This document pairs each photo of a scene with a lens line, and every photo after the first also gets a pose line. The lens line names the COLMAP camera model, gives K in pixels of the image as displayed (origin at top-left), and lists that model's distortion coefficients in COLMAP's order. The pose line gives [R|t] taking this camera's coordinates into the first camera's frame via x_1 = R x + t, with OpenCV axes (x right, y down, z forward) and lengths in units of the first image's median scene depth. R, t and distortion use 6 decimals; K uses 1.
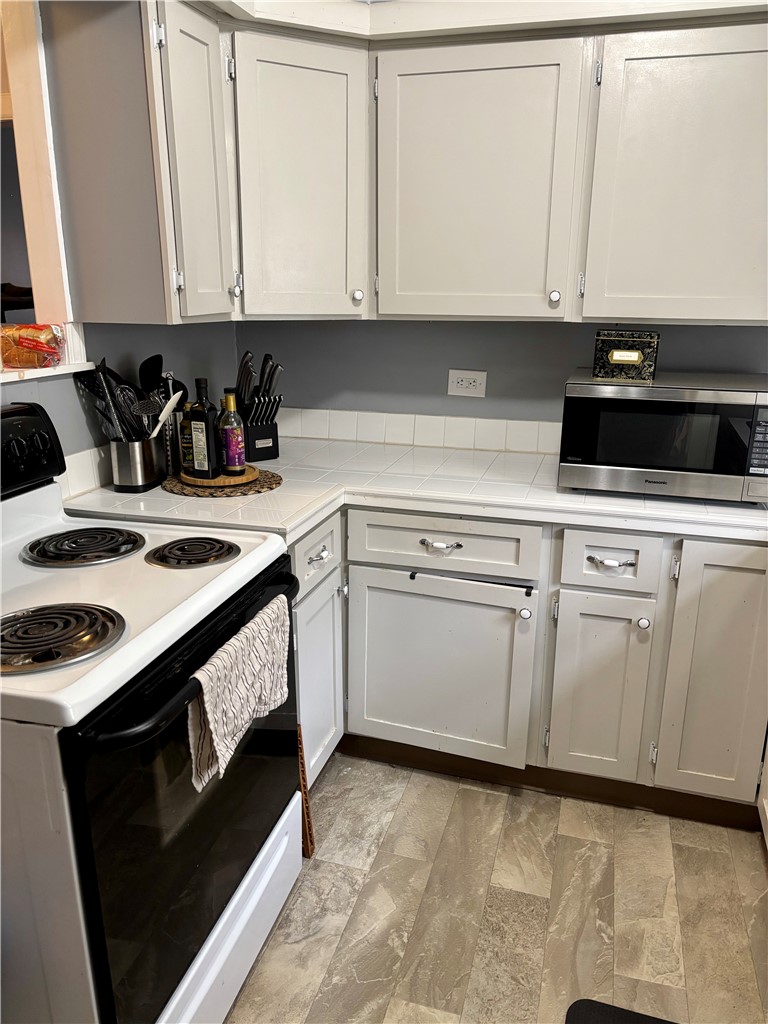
lens RADIAL K [[767.5, 0, 388.0], [0, 767.5, 502.0], [0, 0, 1]] dist [0.051025, -0.048989]
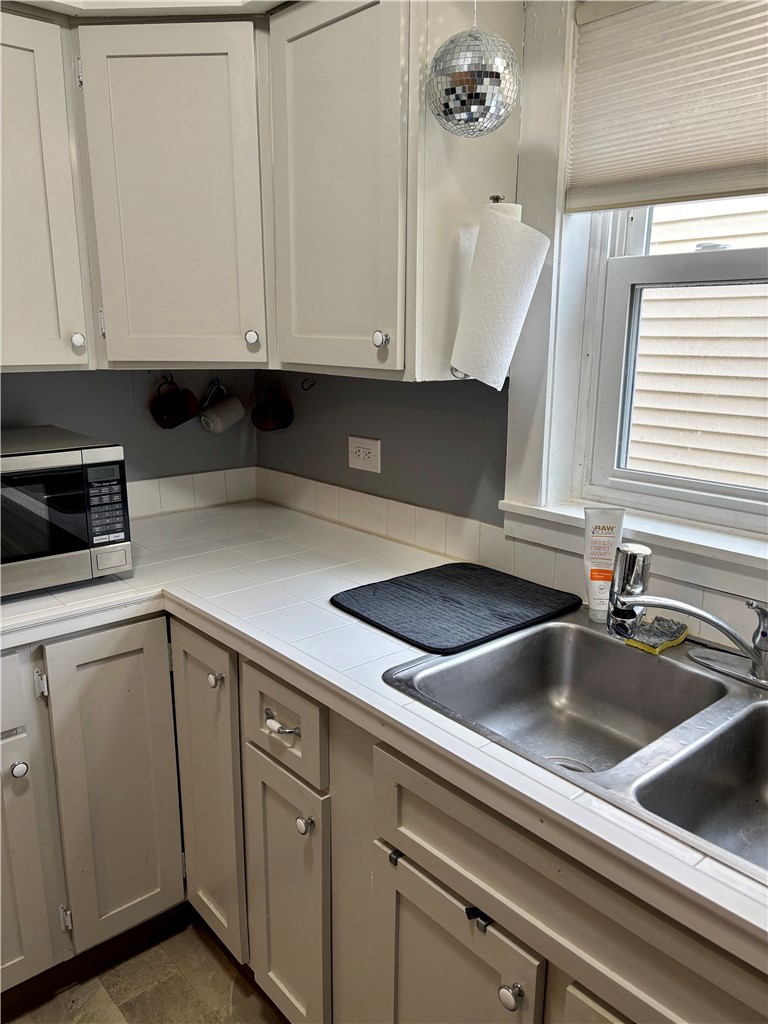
lens RADIAL K [[767.5, 0, 382.8], [0, 767.5, 515.2], [0, 0, 1]] dist [0.051025, -0.048989]
pose [[0.548583, -0.205349, 0.810487, -0.035046], [0.239482, 0.967347, 0.082997, -0.059717], [-0.801065, 0.148566, 0.579847, 0.244050]]
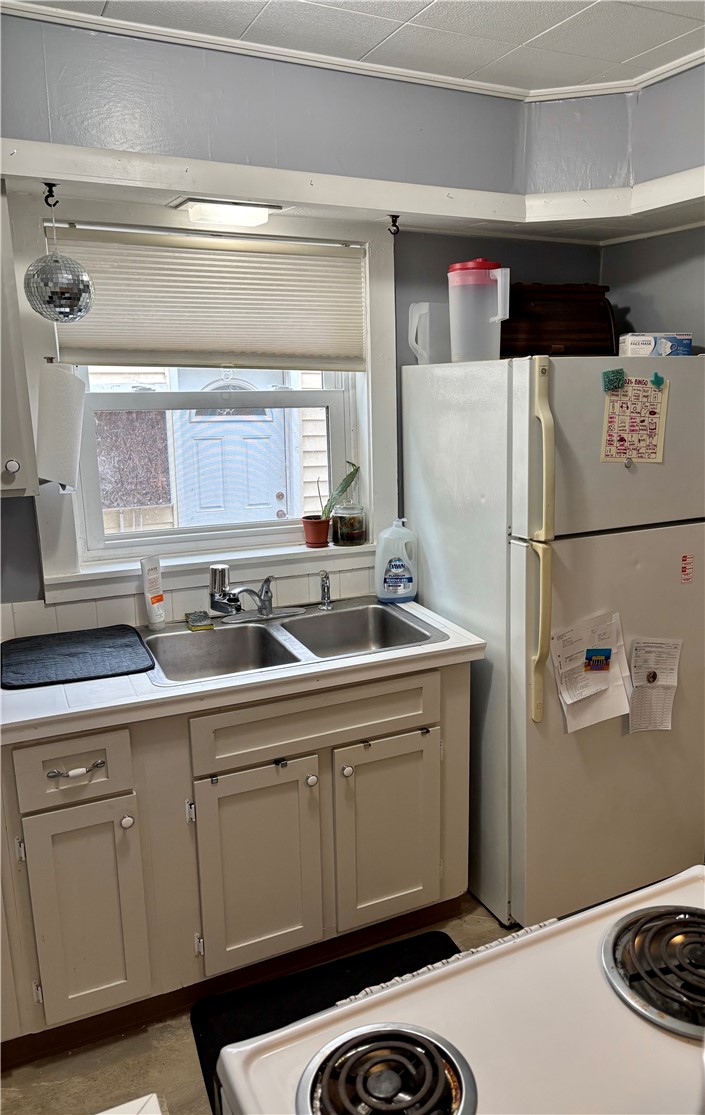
lens RADIAL K [[853.6, 0, 388.5], [0, 853.6, 567.8], [0, 0, 1]] dist [0.050008, -0.006495]
pose [[-0.677997, -0.178956, 0.712948, -0.461958], [0.201637, 0.887428, 0.414504, -0.385959], [-0.706868, 0.424789, -0.565590, 0.950604]]
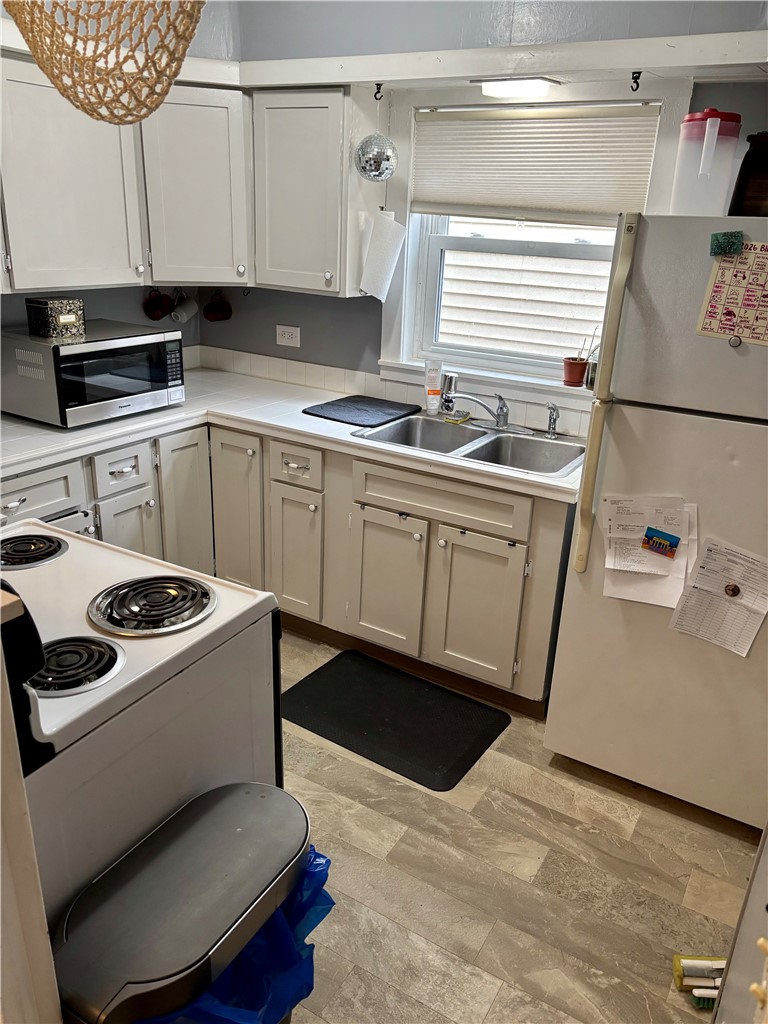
lens RADIAL K [[767.5, 0, 389.4], [0, 767.5, 512.6], [0, 0, 1]] dist [0.051025, -0.048989]
pose [[0.262427, -0.346982, 0.900409, -0.853893], [0.231827, 0.928454, 0.290222, -0.141652], [-0.936690, 0.132577, 0.324091, 0.118280]]
